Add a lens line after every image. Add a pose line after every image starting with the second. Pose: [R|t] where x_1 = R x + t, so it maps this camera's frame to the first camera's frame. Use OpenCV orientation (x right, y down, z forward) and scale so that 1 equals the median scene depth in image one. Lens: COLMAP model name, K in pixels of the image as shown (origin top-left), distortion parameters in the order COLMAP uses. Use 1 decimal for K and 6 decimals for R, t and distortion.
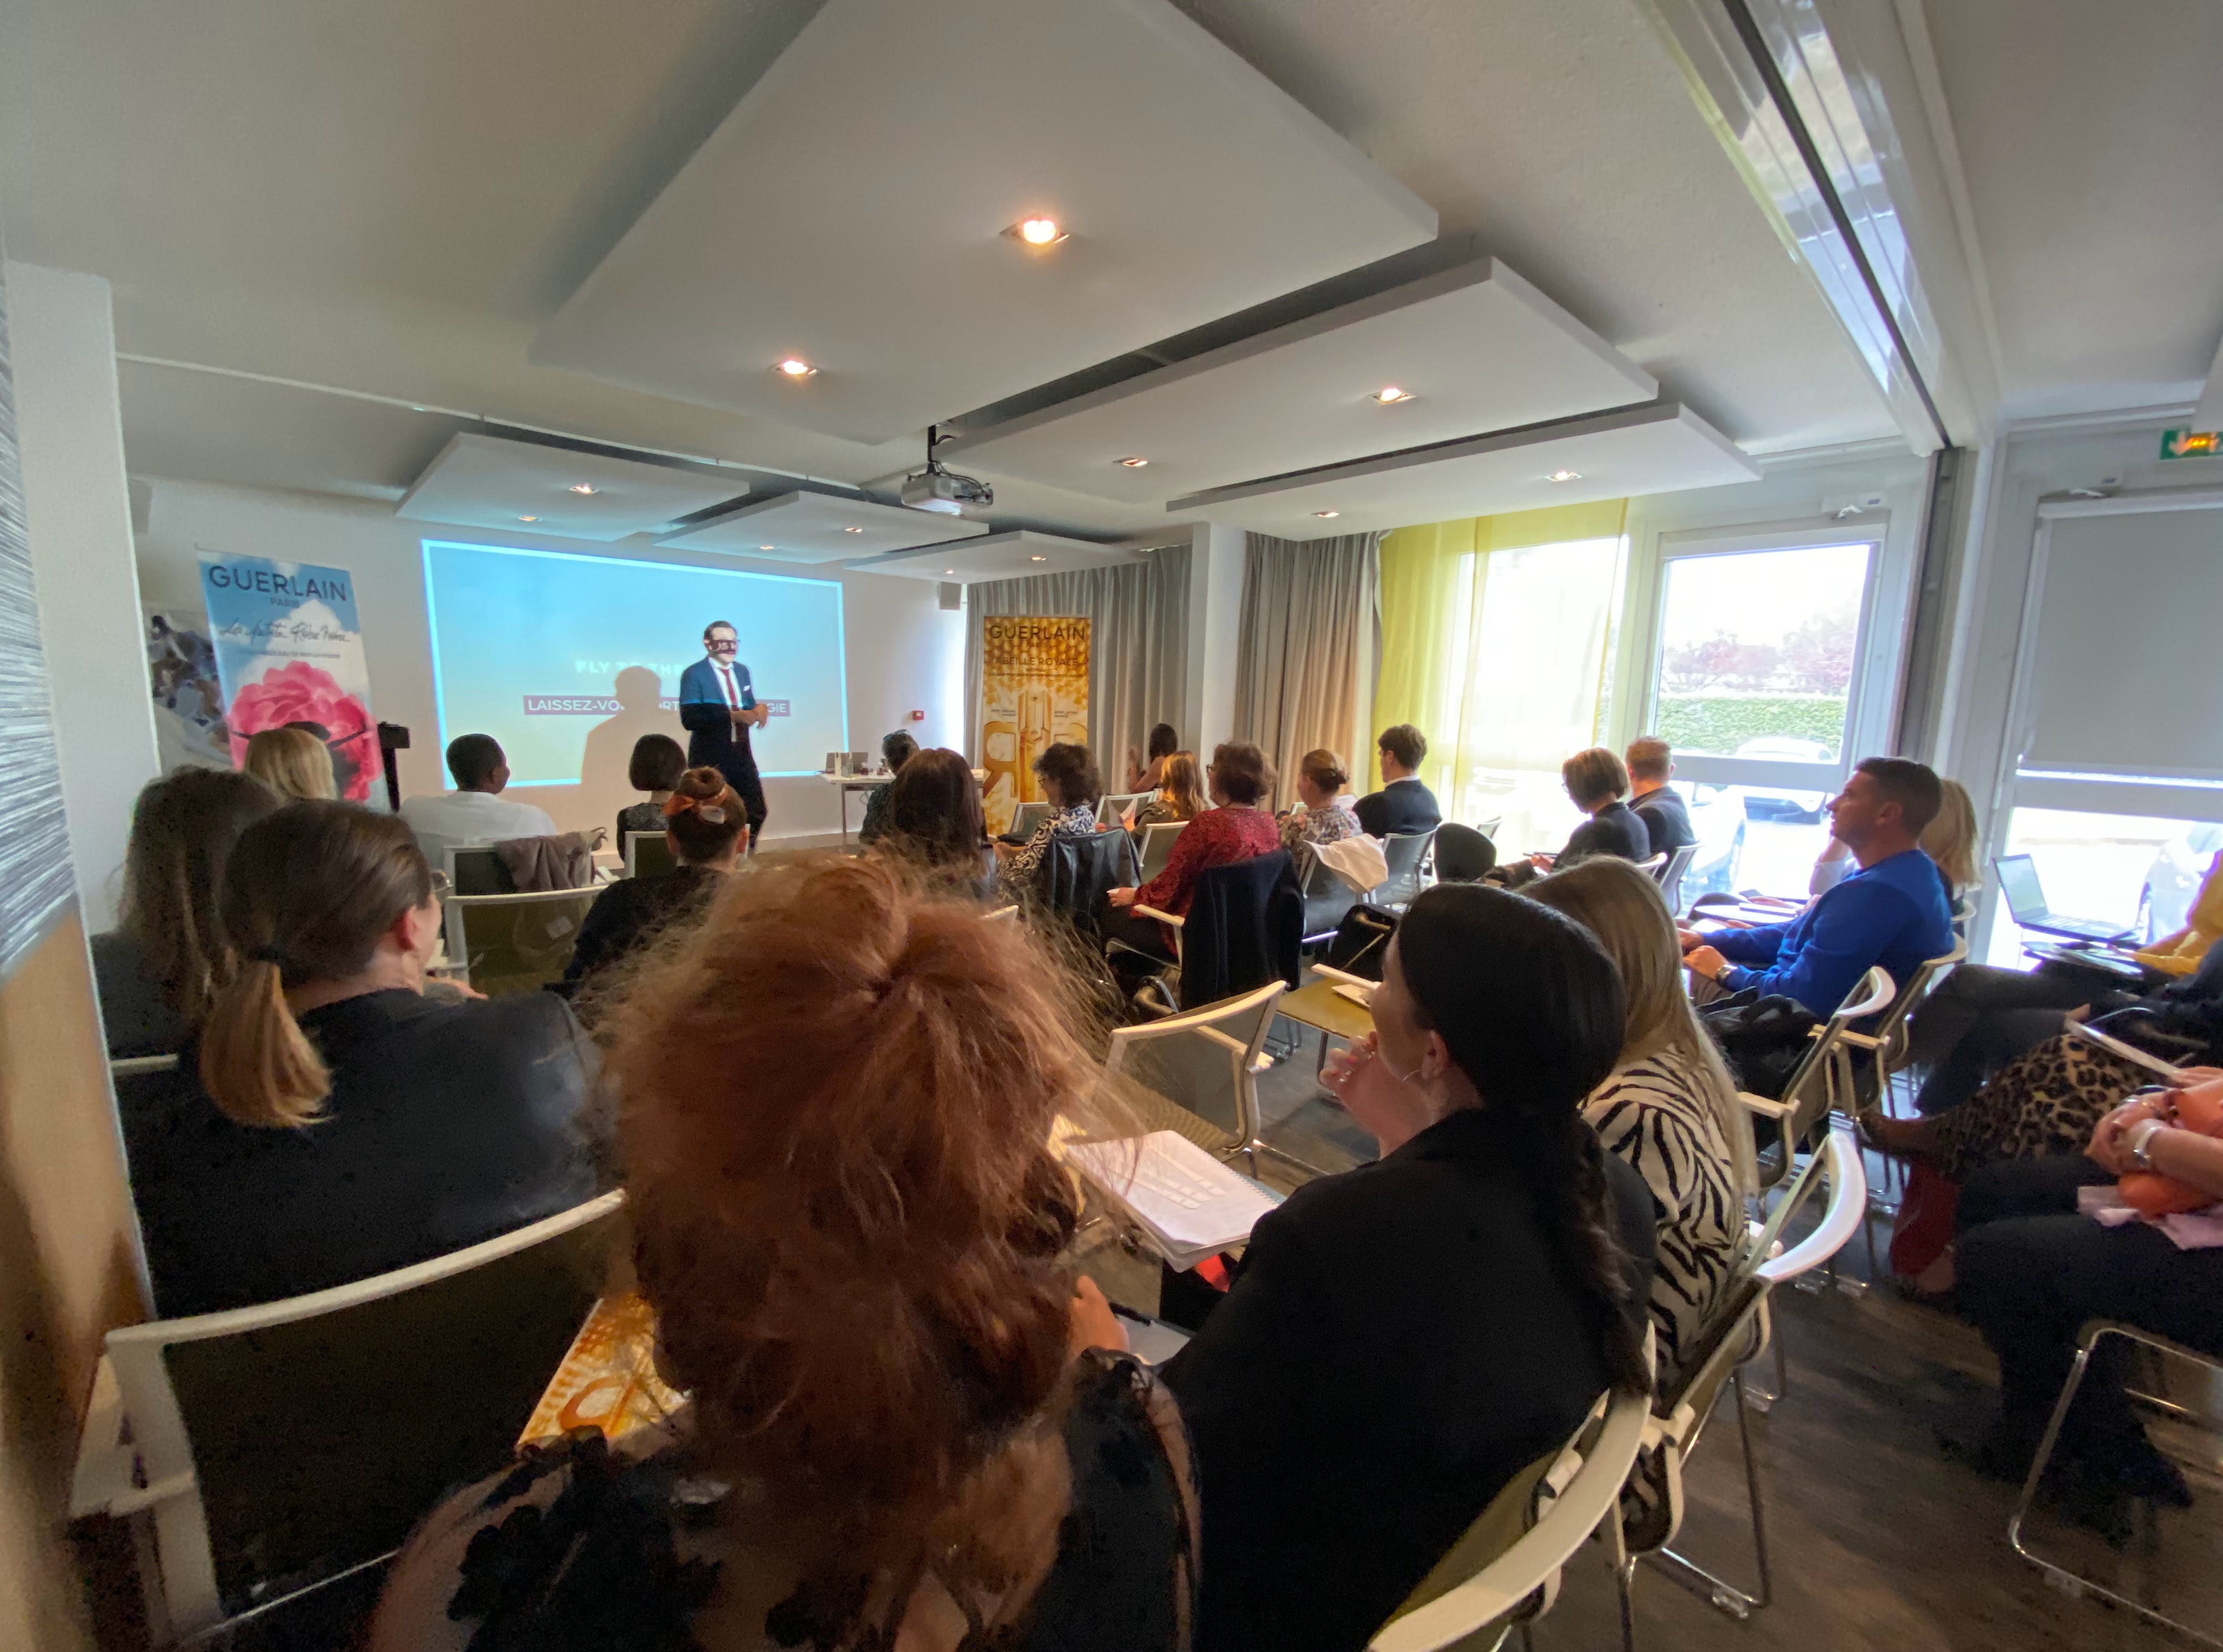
lens RADIAL K [[884.7, 0, 1112.3], [0, 884.7, 828.9], [0, 0, 1]] dist [0.000495, -0.000042]
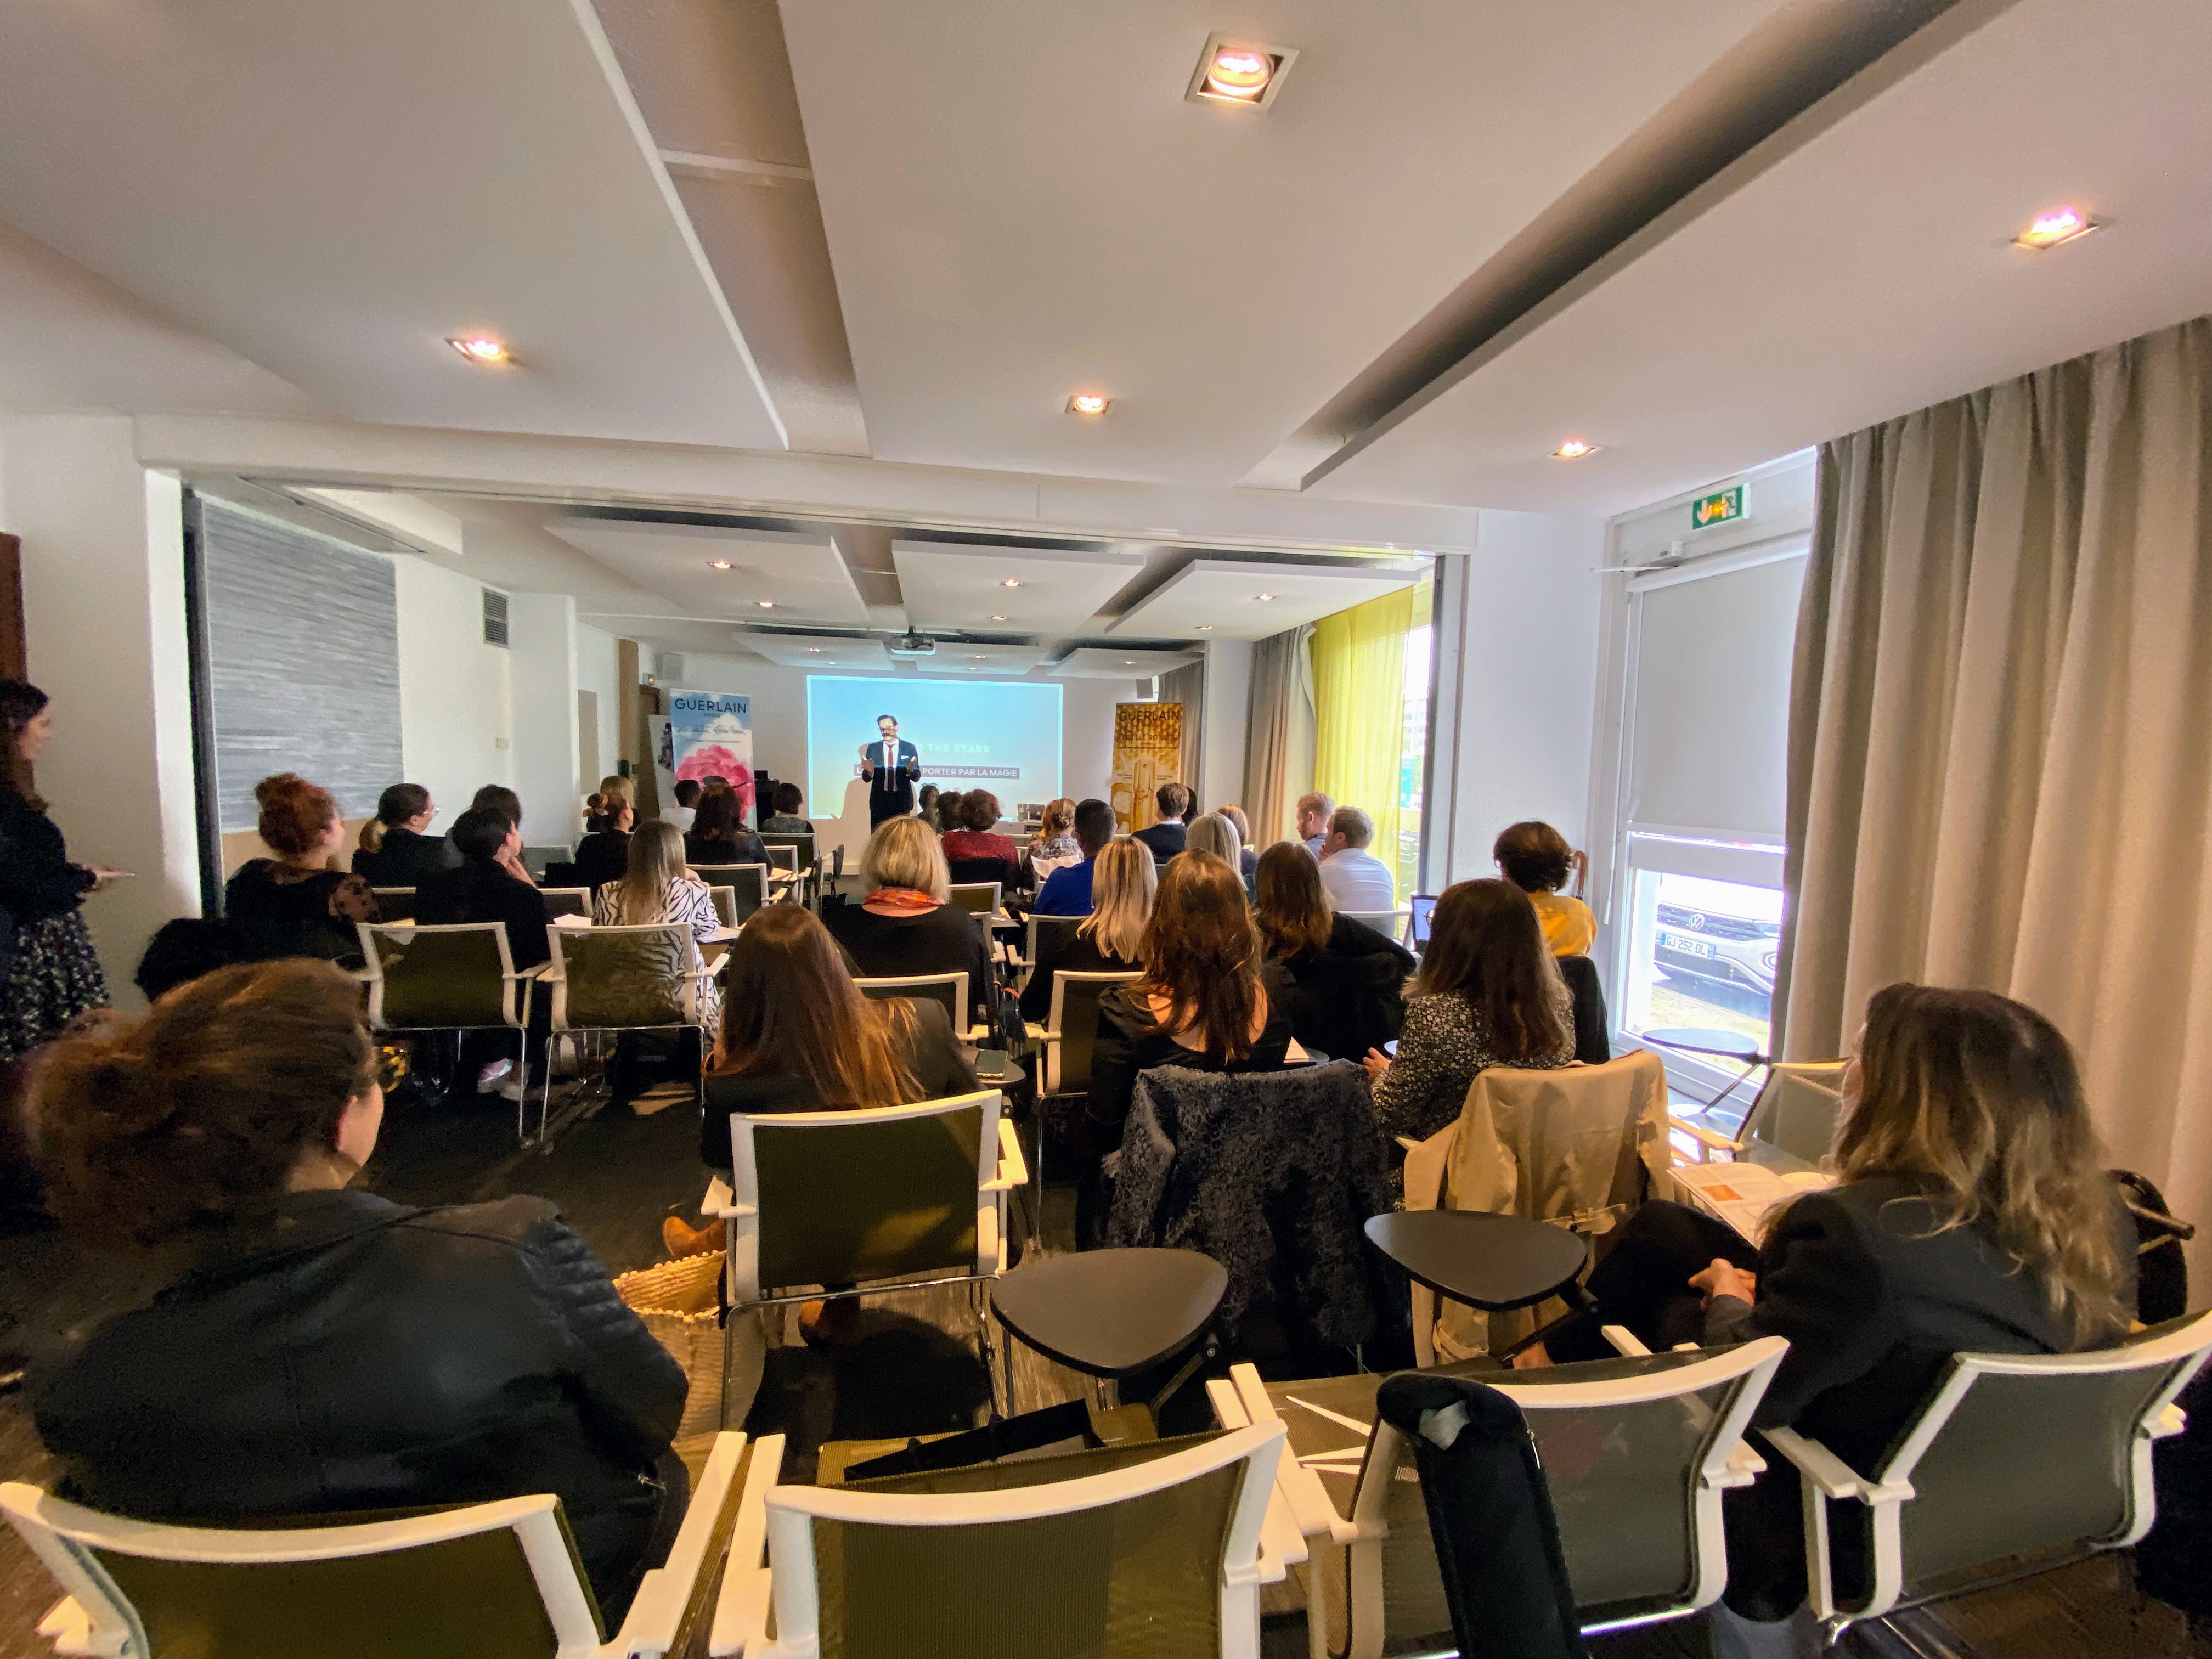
lens RADIAL K [[880.3, 0, 1096.4], [0, 880.3, 824.8], [0, 0, 1]] dist [0.000495, -0.000042]
pose [[0.848465, 0.031550, -0.528310, 0.780530], [-0.080126, 0.994373, -0.069300, 0.048063], [0.523151, 0.101130, 0.846219, -0.163701]]
